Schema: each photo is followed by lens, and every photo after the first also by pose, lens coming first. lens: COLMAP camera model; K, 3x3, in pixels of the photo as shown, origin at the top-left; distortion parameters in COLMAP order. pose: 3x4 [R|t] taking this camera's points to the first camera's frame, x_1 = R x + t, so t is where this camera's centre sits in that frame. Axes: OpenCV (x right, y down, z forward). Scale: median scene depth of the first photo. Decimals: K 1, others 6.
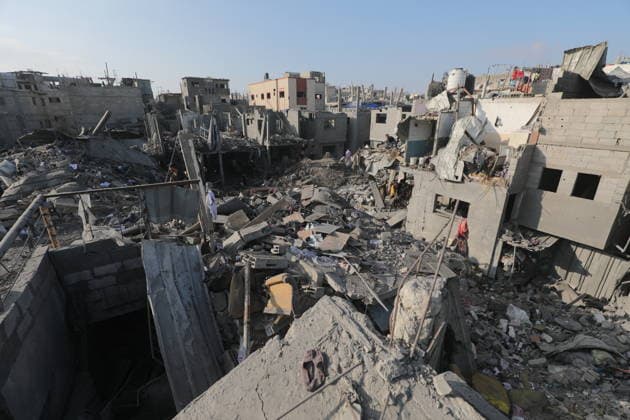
lens RADIAL K [[279.5, 0, 315.0], [0, 279.5, 210.0], [0, 0, 1]] dist [-0.001067, -0.000371]
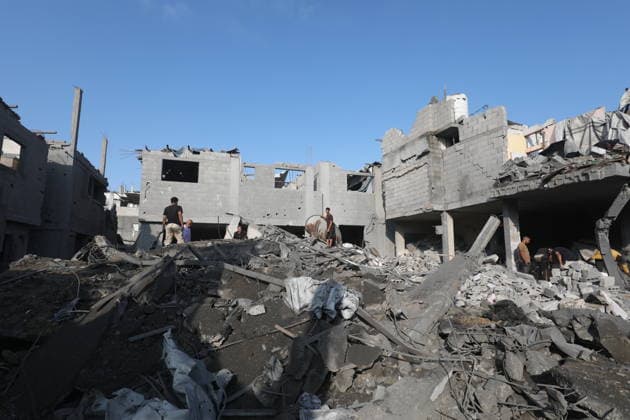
lens RADIAL K [[342.9, 0, 315.0], [0, 342.9, 210.0], [0, 0, 1]] dist [-0.000147, 0.000390]
pose [[0.195897, 0.132421, 0.971642, -0.220853], [0.328906, 0.924573, -0.192318, -0.096108], [-0.923821, 0.357254, 0.137567, 0.723068]]
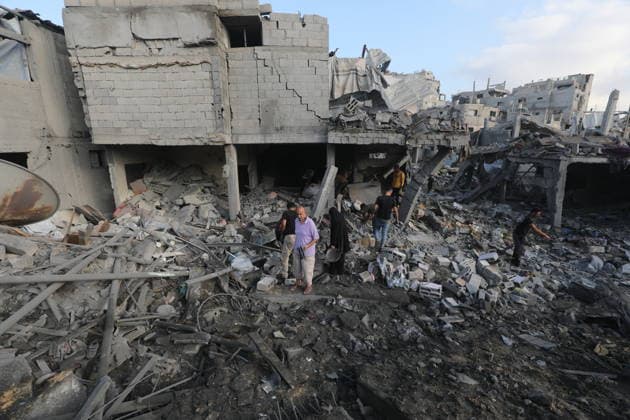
lens RADIAL K [[279.5, 0, 315.0], [0, 279.5, 210.0], [0, 0, 1]] dist [-0.001067, -0.000371]
pose [[-0.849376, -0.122205, 0.513445, 0.044235], [0.176373, 0.851178, 0.494357, -0.190284], [-0.497446, 0.510453, -0.701417, 0.807131]]
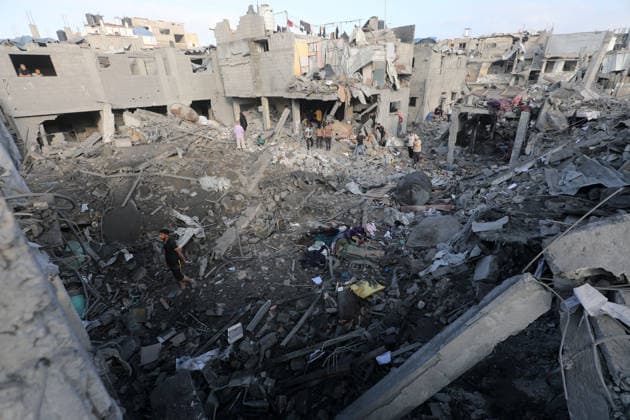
lens RADIAL K [[279.5, 0, 315.0], [0, 279.5, 210.0], [0, 0, 1]] dist [-0.001067, -0.000371]
pose [[-0.297279, -0.397498, 0.868113, -0.405200], [0.348457, 0.801337, 0.486248, -0.184535], [-0.888934, 0.447051, -0.099710, 0.697110]]
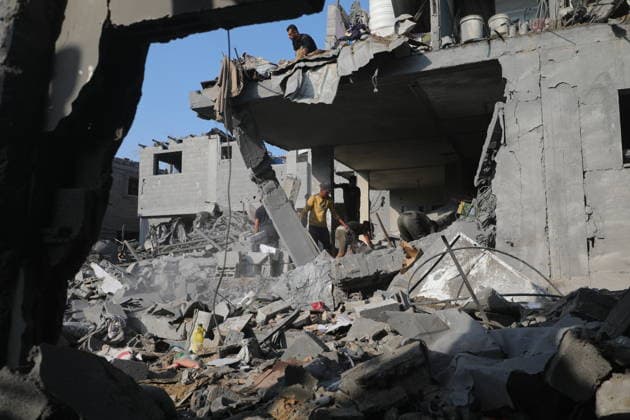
lens RADIAL K [[505.0, 0, 315.0], [0, 505.0, 210.0], [0, 0, 1]] dist [0.005903, 0.002704]
pose [[0.803069, 0.058266, 0.593030, -0.031962], [0.209818, 0.903823, -0.372933, 0.066717], [-0.557724, 0.423920, 0.713608, 0.342041]]
